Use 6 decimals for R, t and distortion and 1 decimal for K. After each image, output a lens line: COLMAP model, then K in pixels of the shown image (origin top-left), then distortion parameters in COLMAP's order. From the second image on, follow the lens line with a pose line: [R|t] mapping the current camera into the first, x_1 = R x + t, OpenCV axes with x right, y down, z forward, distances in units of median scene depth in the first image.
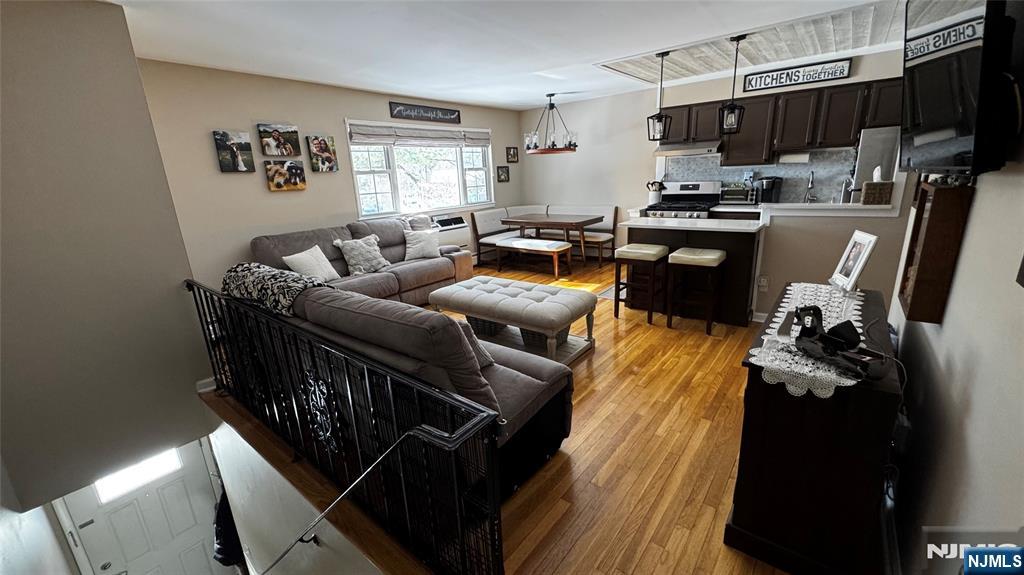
lens RADIAL K [[404.2, 0, 512.5], [0, 404.2, 288.2], [0, 0, 1]] dist [-0.002053, -0.000174]
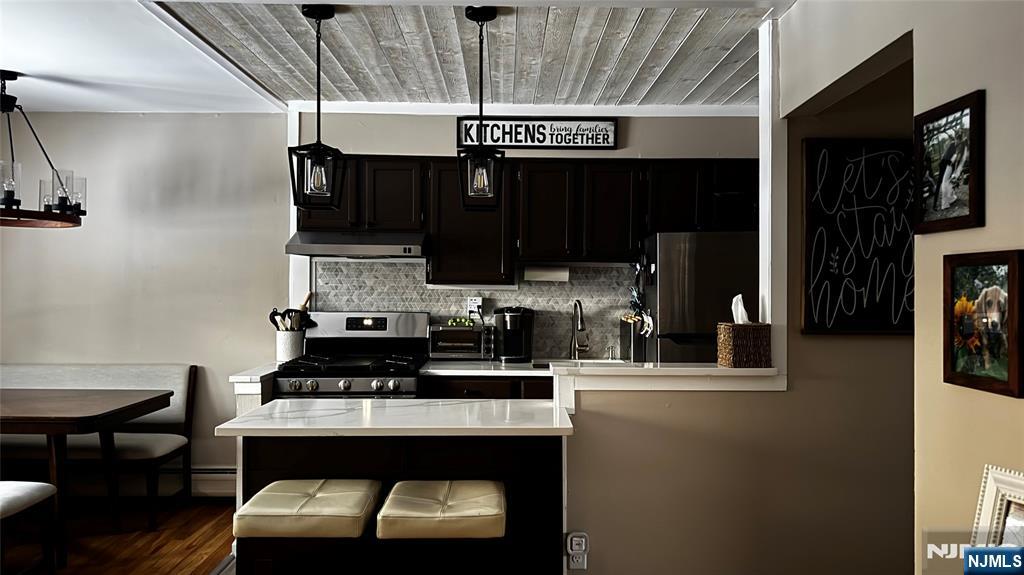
lens RADIAL K [[713.1, 0, 516.6], [0, 713.1, 287.9], [0, 0, 1]] dist [0.033344, -0.014636]
pose [[0.776113, 0.052206, 0.628429, 0.063996], [0.128846, 0.962414, -0.239077, -0.082830], [-0.617290, 0.266521, 0.740216, 0.320556]]
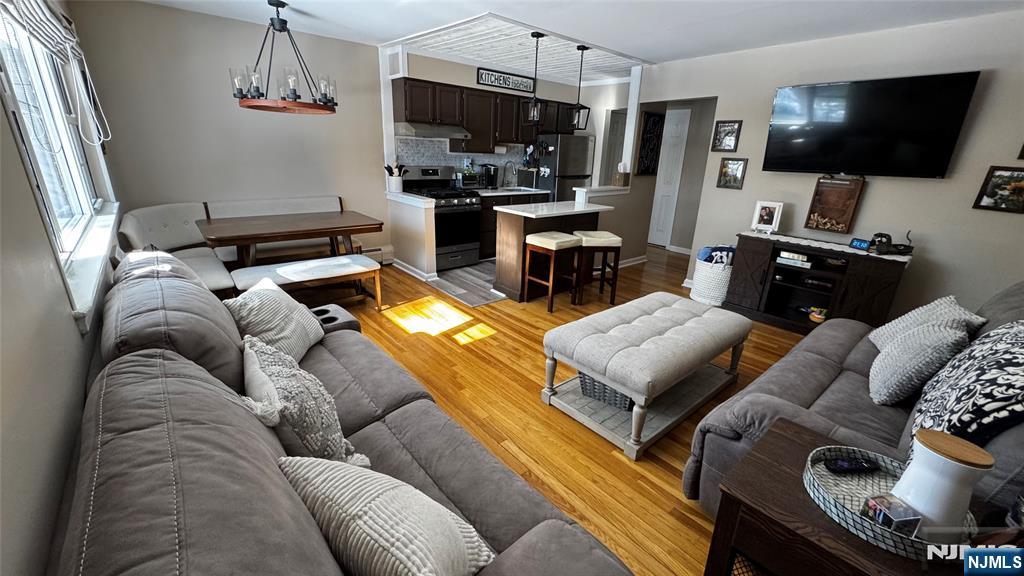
lens RADIAL K [[404.2, 0, 513.8], [0, 404.2, 287.9], [0, 0, 1]] dist [-0.002053, -0.000174]
pose [[0.191236, -0.262927, 0.945673, -0.561765], [0.220308, 0.950371, 0.219682, -0.182195], [-0.956500, 0.166328, 0.239670, 0.732480]]
